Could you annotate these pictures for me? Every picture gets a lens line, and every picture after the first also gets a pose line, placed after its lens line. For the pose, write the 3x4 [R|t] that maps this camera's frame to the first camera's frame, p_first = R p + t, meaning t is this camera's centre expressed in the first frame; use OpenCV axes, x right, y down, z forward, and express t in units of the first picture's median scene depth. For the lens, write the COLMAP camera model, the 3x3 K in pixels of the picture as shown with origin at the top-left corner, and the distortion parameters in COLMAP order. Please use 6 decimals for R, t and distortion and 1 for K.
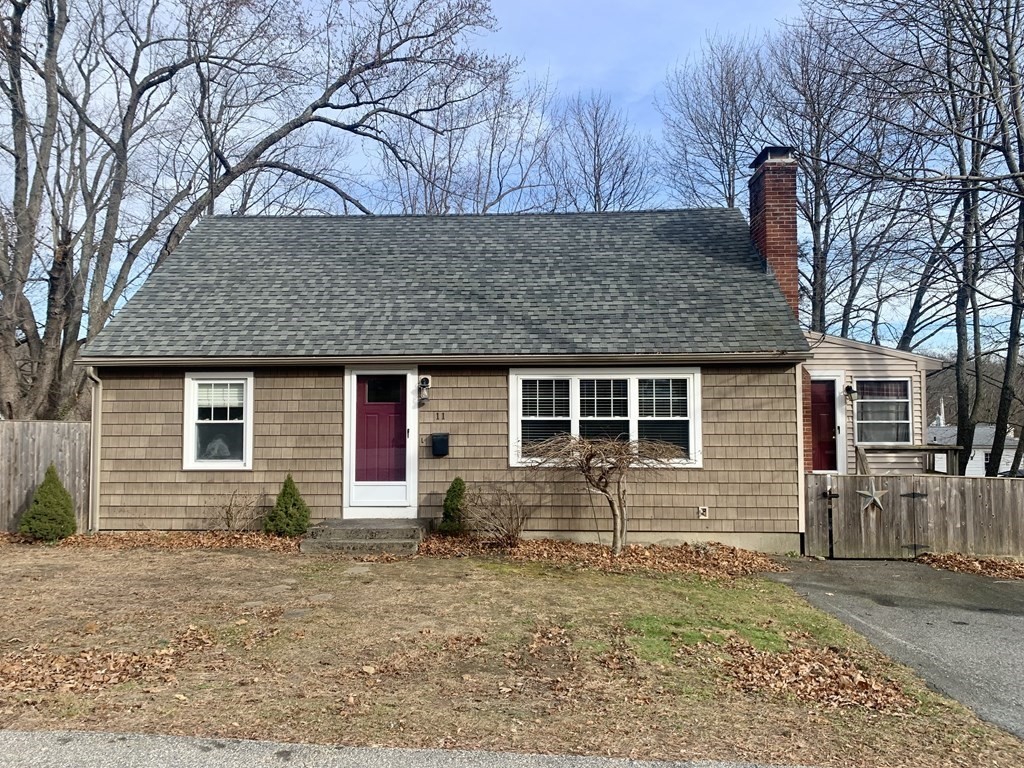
lens RADIAL K [[787.0, 0, 590.7], [0, 787.0, 329.2], [0, 0, 1]] dist [0.069364, -0.066159]
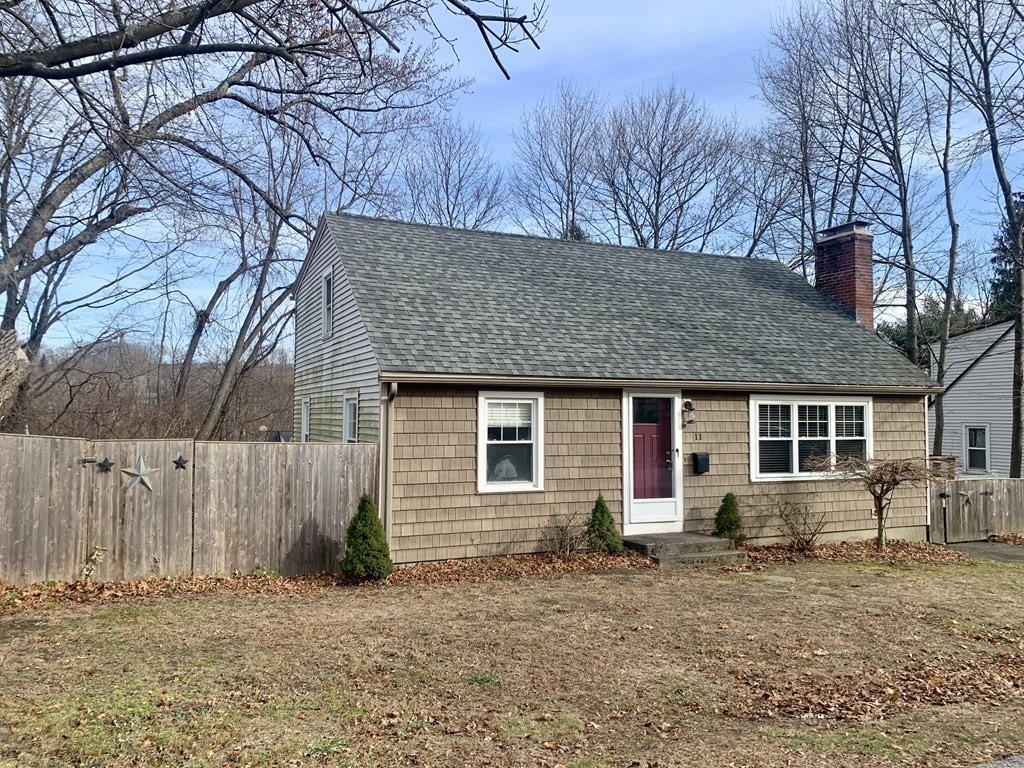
lens RADIAL K [[787.0, 0, 510.8], [0, 787.0, 339.6], [0, 0, 1]] dist [0.069364, -0.066159]
pose [[0.886803, 0.050660, 0.459363, -0.922773], [-0.048888, 0.998680, -0.015759, 0.005990], [-0.459555, -0.008482, 0.888109, 0.148260]]
